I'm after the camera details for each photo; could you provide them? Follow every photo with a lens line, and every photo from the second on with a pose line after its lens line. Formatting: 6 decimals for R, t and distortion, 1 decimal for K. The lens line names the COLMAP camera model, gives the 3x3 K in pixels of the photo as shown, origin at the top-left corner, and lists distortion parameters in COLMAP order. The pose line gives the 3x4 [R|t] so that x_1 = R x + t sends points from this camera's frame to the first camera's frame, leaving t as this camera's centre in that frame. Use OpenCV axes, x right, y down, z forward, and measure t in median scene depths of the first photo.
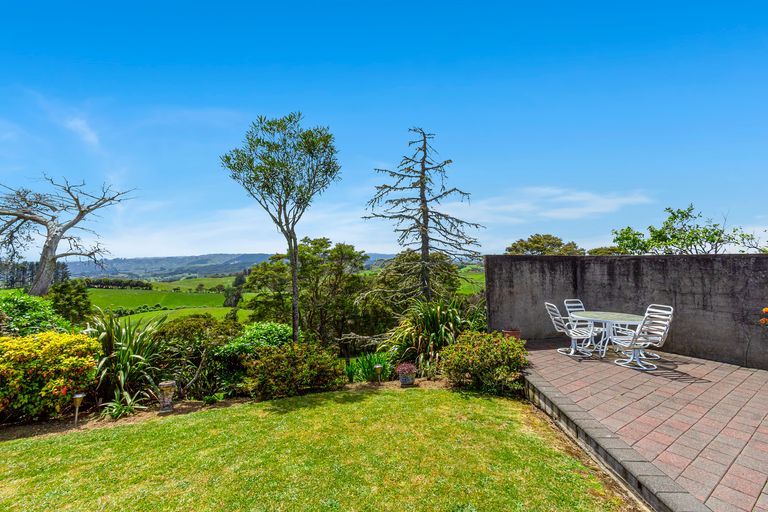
lens RADIAL K [[340.5, 0, 386.8], [0, 340.5, 256.2], [0, 0, 1]] dist [0.001283, 0.000027]
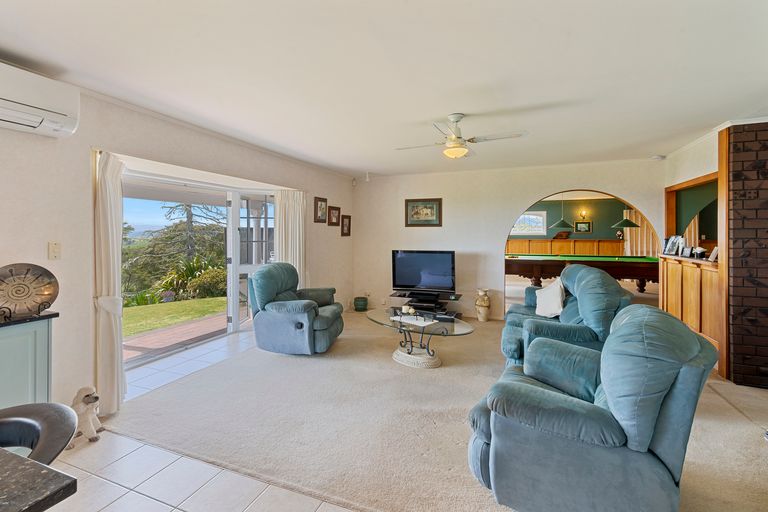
lens RADIAL K [[340.5, 0, 383.0], [0, 340.5, 237.5], [0, 0, 1]] dist [0.001283, 0.000027]
pose [[0.833108, -0.019860, 0.552753, 0.007351], [0.002955, 0.999501, 0.031458, -0.003370], [-0.553102, -0.024574, 0.832751, -0.504438]]
